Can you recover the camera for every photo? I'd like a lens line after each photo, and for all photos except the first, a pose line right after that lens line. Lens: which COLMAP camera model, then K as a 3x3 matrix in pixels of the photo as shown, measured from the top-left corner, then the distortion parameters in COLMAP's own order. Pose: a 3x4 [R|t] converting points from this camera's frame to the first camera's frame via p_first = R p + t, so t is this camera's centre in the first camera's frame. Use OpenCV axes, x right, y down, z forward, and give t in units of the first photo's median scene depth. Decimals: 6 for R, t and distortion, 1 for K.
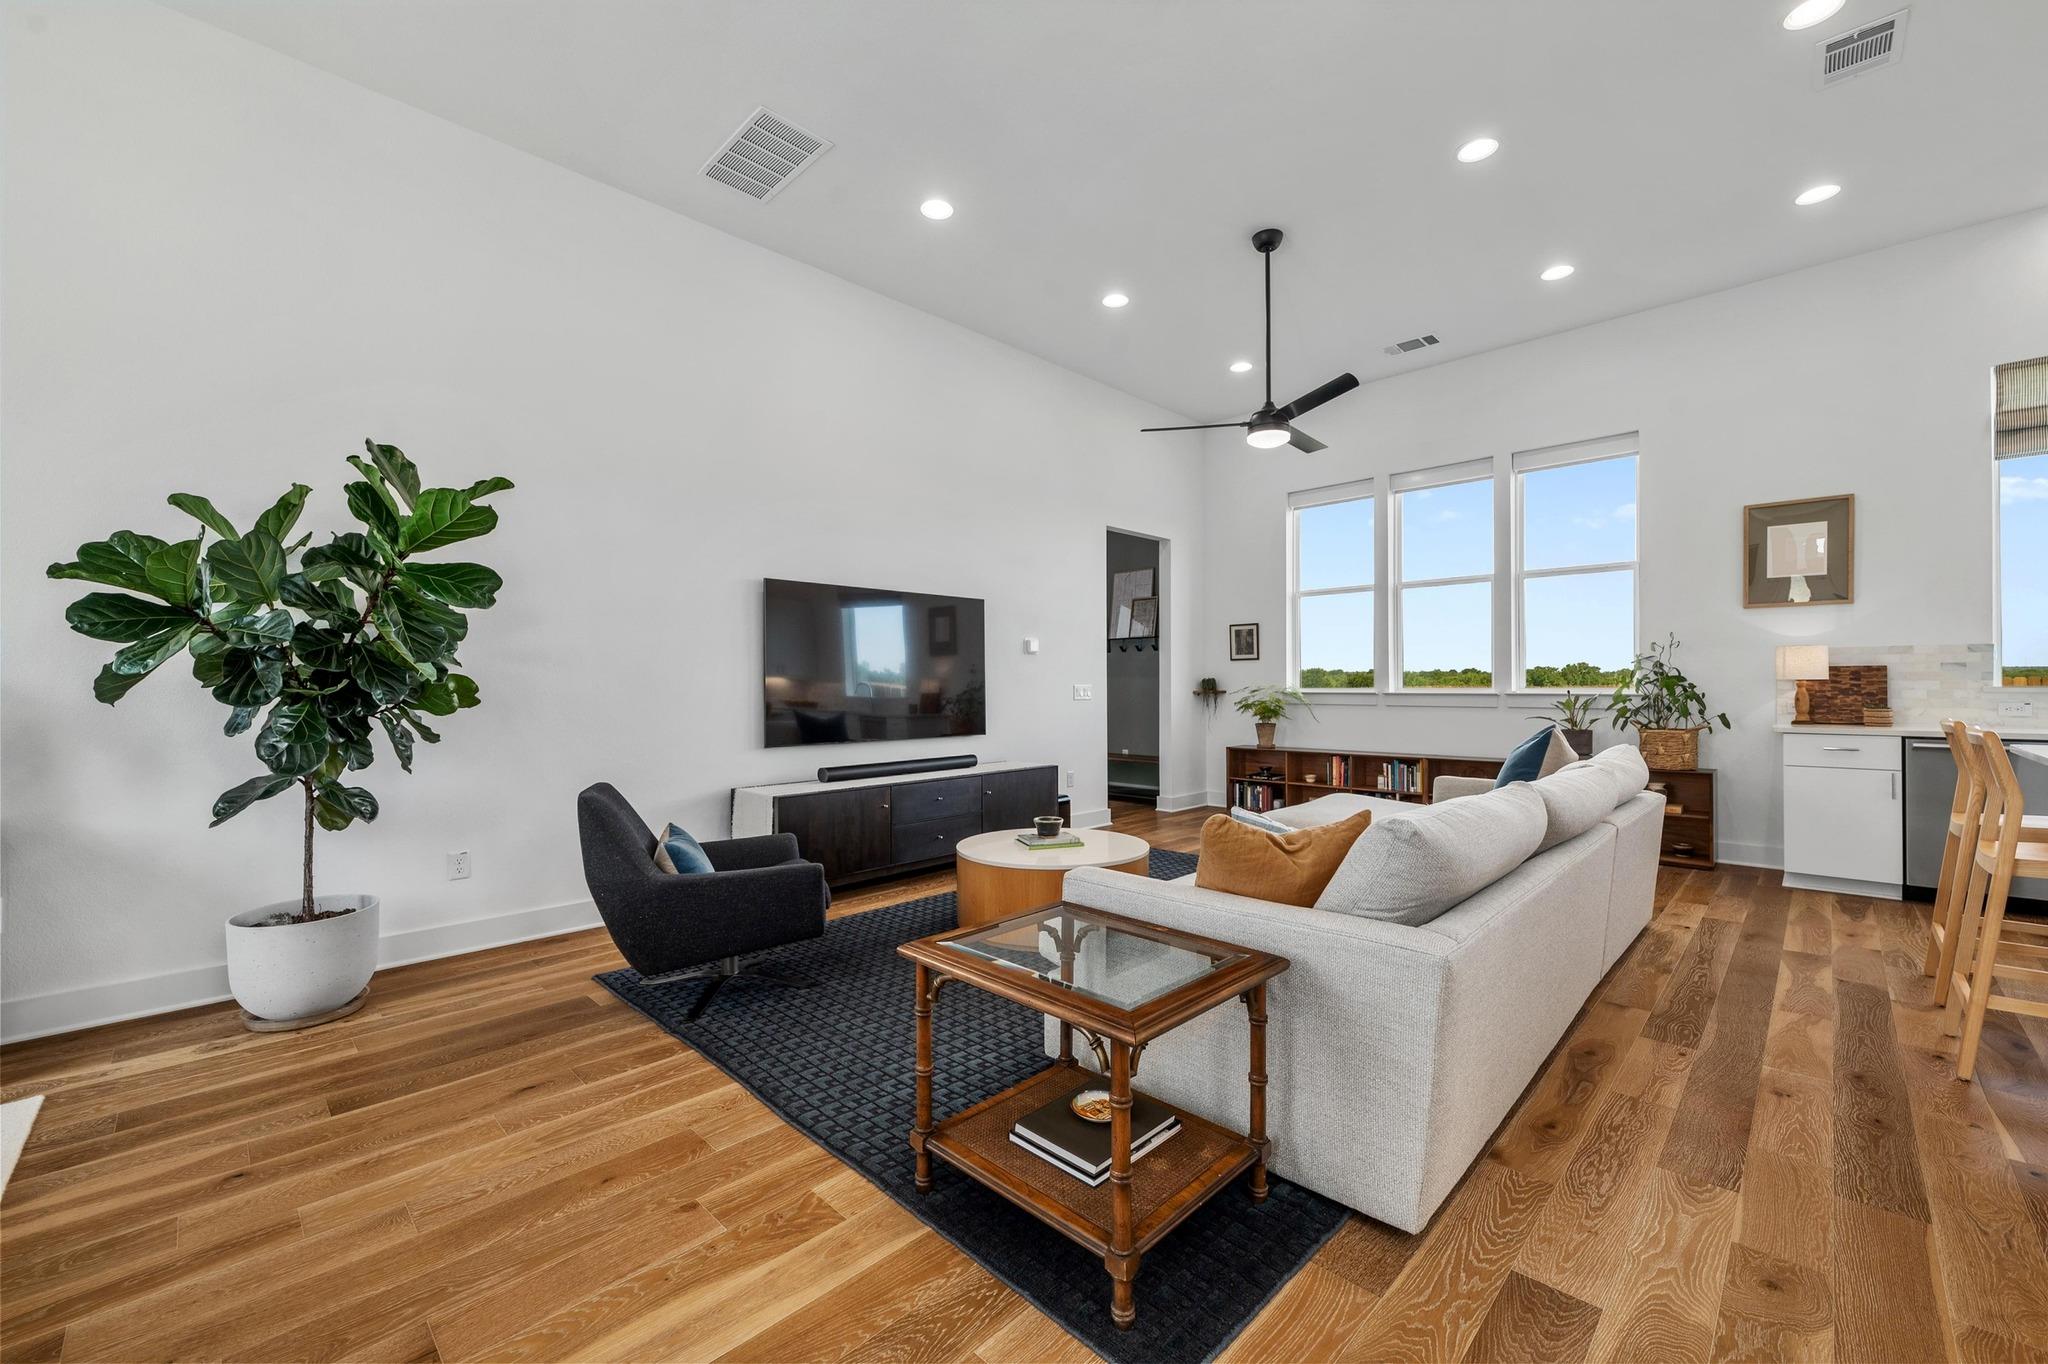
lens RADIAL K [[814.6, 0, 1022.0], [0, 814.6, 687.0], [0, 0, 1]] dist [-0.007812, 0.000521]
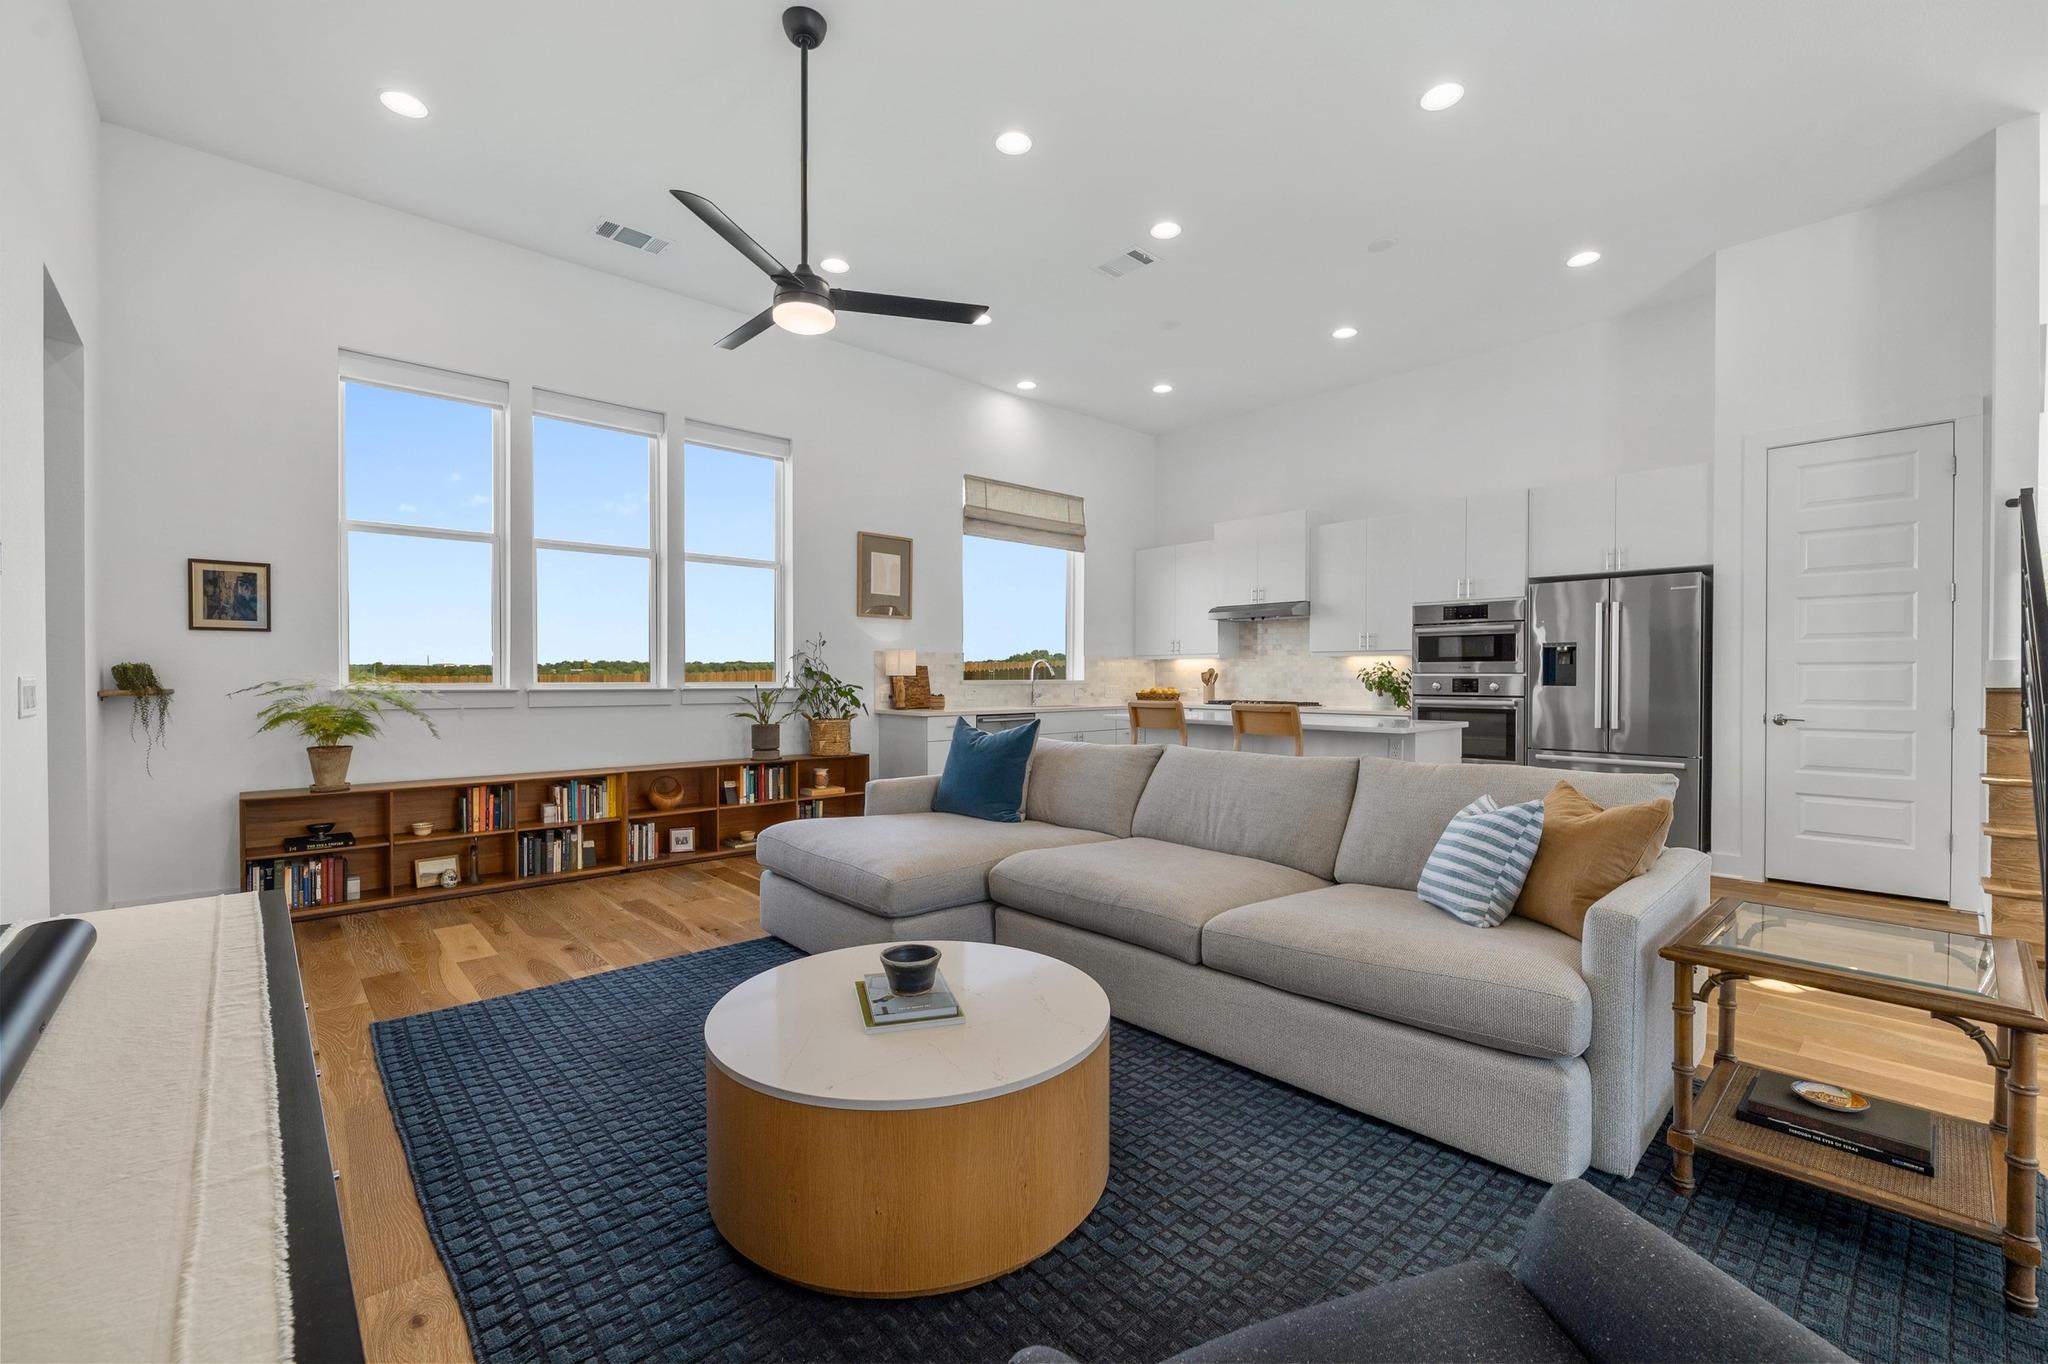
lens RADIAL K [[852.2, 0, 1019.7], [0, 852.2, 681.3], [0, 0, 1]] dist [-0.006043, -0.000033]
pose [[0.050179, -0.000623, 0.998740, -0.386912], [0.001561, 0.999999, 0.000546, 0.000049], [-0.998739, 0.001532, 0.050180, 0.743880]]
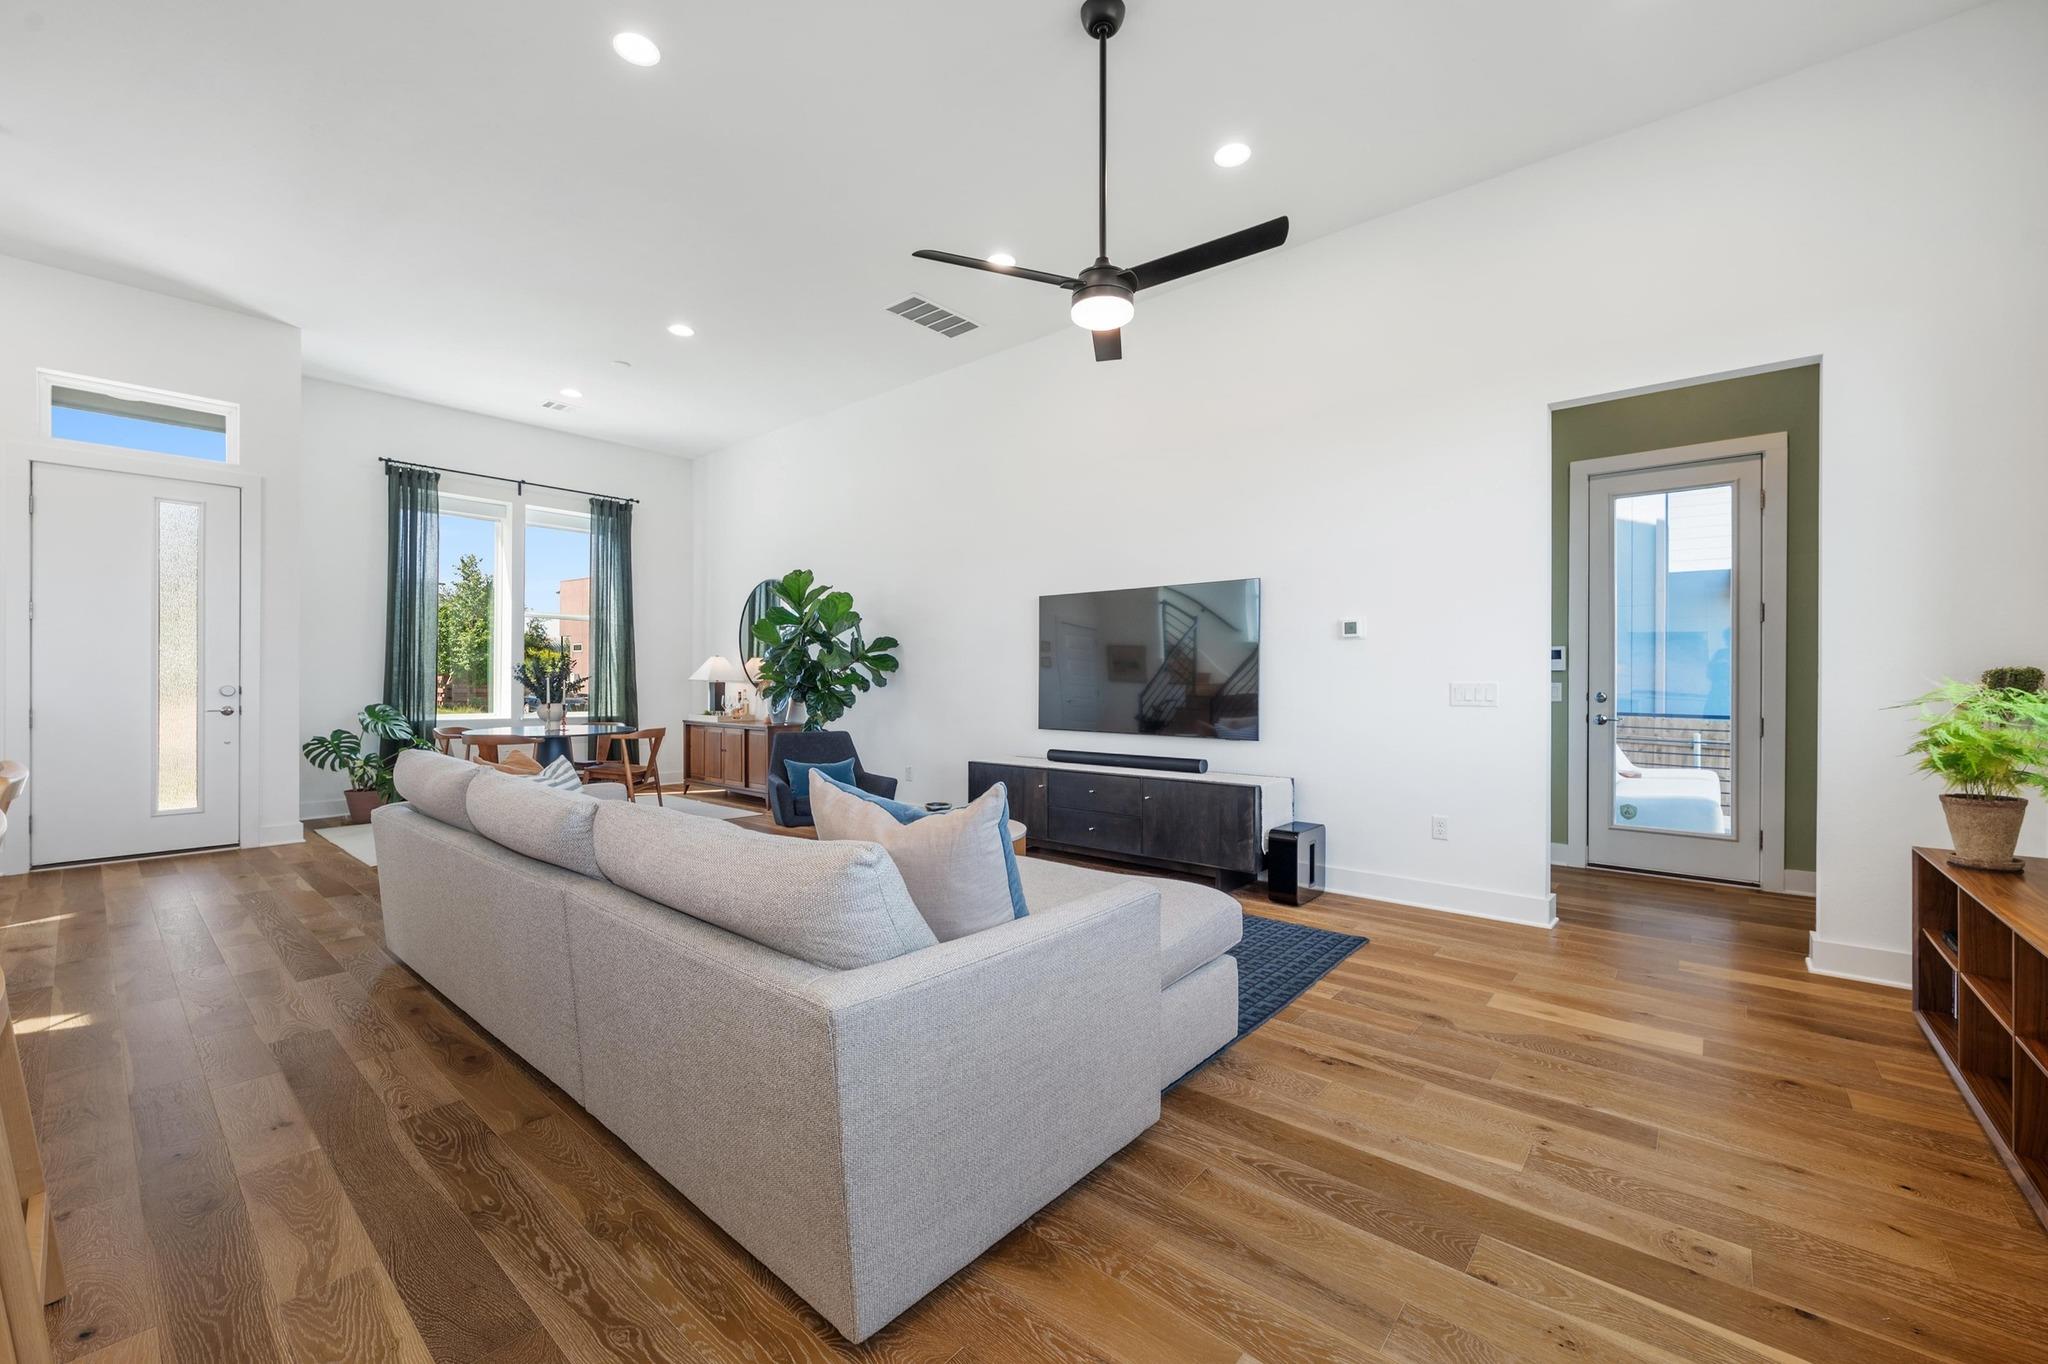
lens RADIAL K [[814.6, 0, 1020.8], [0, 814.6, 678.2], [0, 0, 1]] dist [-0.007812, 0.000521]
pose [[0.076027, 0.001404, -0.997105, 0.915452], [-0.004750, 0.999988, 0.001046, -0.005546], [0.997094, 0.004657, 0.076033, 0.841774]]
